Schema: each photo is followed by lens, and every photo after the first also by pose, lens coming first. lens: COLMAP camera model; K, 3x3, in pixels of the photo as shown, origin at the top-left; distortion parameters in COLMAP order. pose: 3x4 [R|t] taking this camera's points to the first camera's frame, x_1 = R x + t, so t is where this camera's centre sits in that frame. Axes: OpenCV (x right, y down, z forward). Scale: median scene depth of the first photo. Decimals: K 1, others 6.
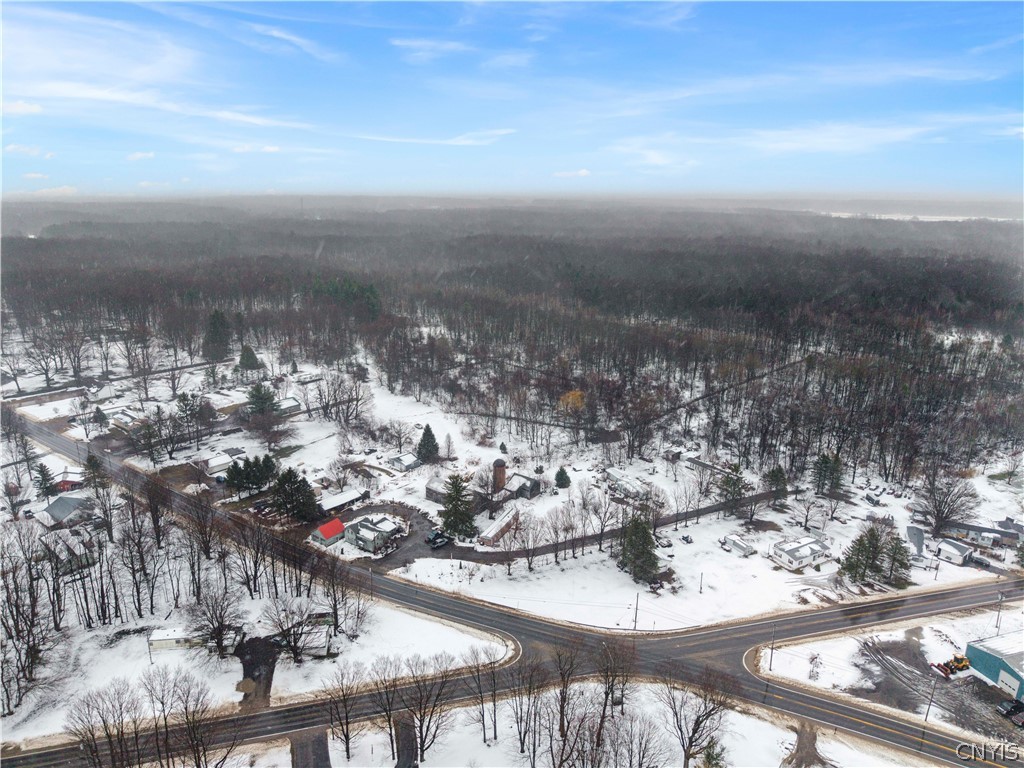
lens RADIAL K [[705.4, 0, 512.0], [0, 705.4, 384.0], [0, 0, 1]] dist [0.075400, -0.112501]
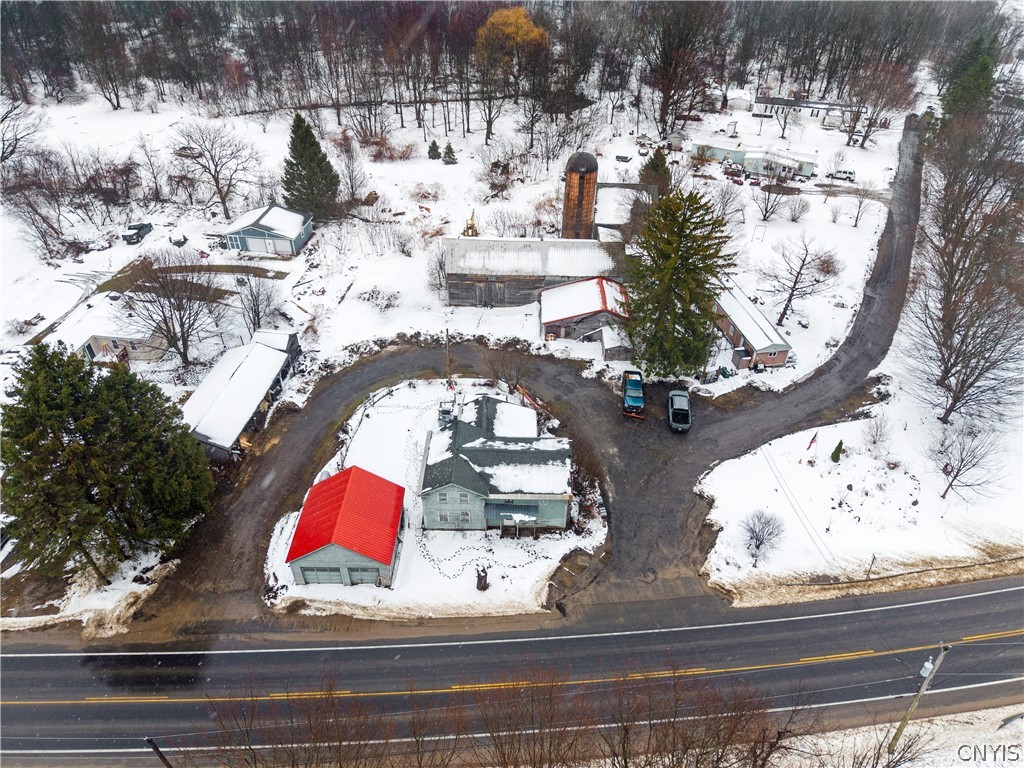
lens RADIAL K [[706.1, 0, 512.0], [0, 706.1, 384.0], [0, 0, 1]] dist [0.016361, -0.004212]
pose [[0.811311, -0.350723, 0.467726, -0.280808], [0.161598, 0.903426, 0.397124, 0.062641], [-0.561836, -0.246608, 0.789636, 0.699563]]
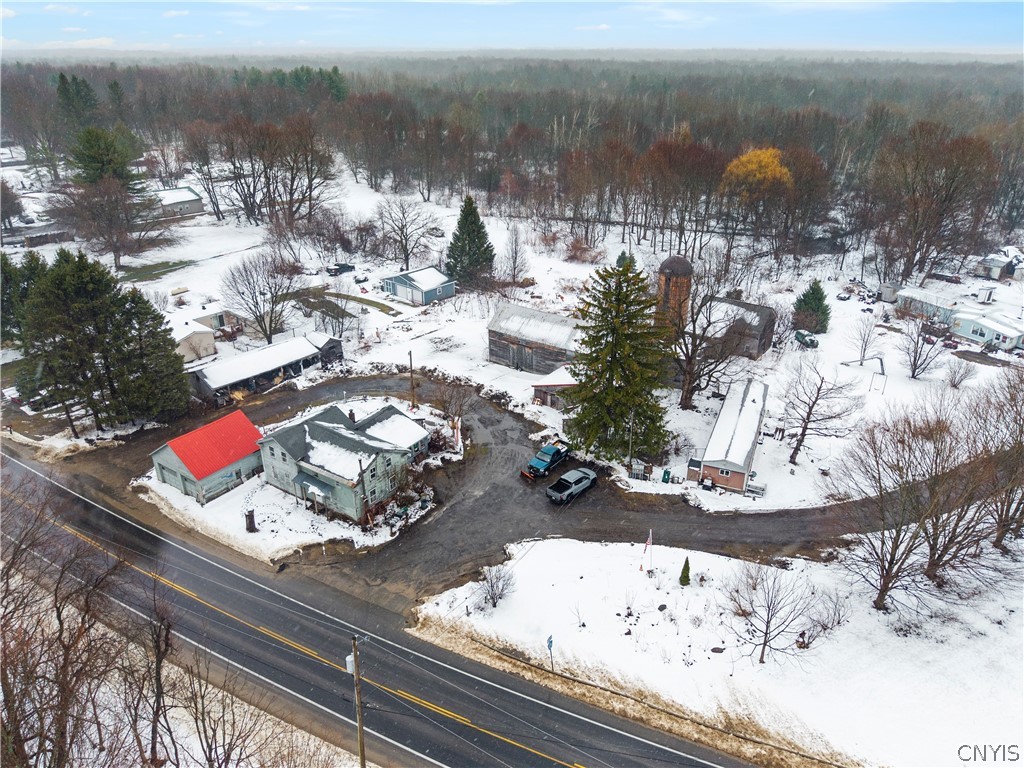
lens RADIAL K [[729.8, 0, 512.0], [0, 729.8, 384.0], [0, 0, 1]] dist [0.009441, -0.000385]
pose [[0.999563, -0.015012, 0.025468, -0.121301], [0.011272, 0.989929, 0.141113, 0.120971], [-0.027330, -0.140764, 0.989666, 0.615070]]
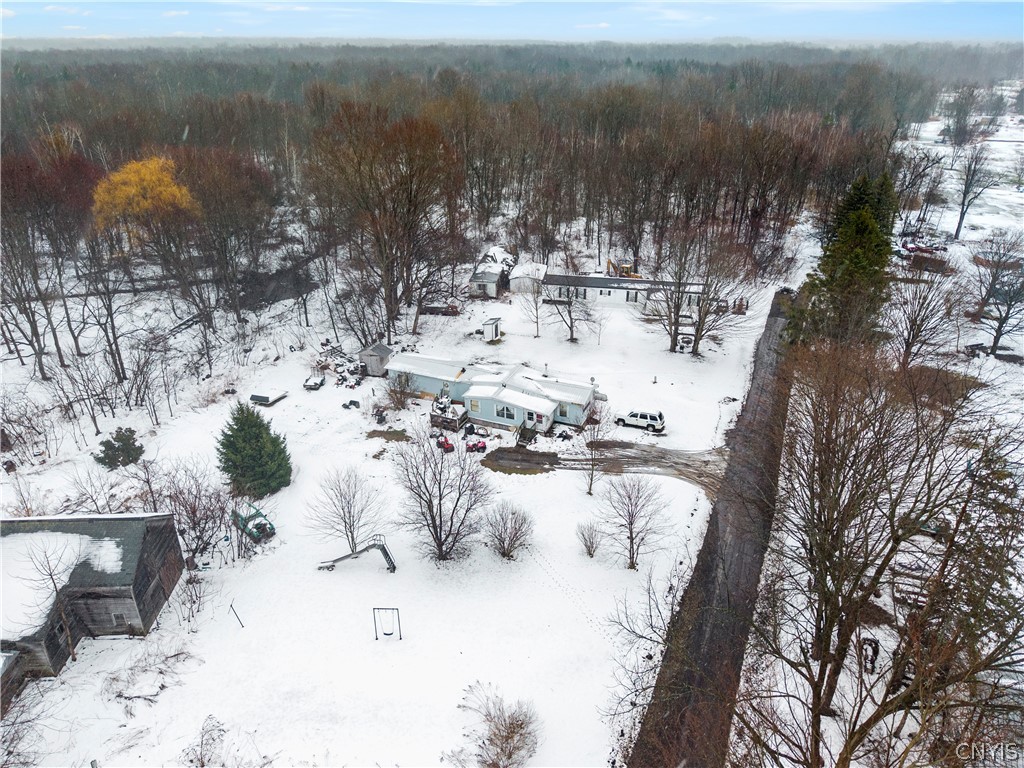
lens RADIAL K [[705.4, 0, 512.0], [0, 705.4, 384.0], [0, 0, 1]] dist [0.075400, -0.112501]
pose [[0.773794, -0.291685, 0.562284, 0.014008], [0.197200, 0.954486, 0.223759, 0.082055], [-0.601960, -0.062261, 0.796096, 0.816687]]
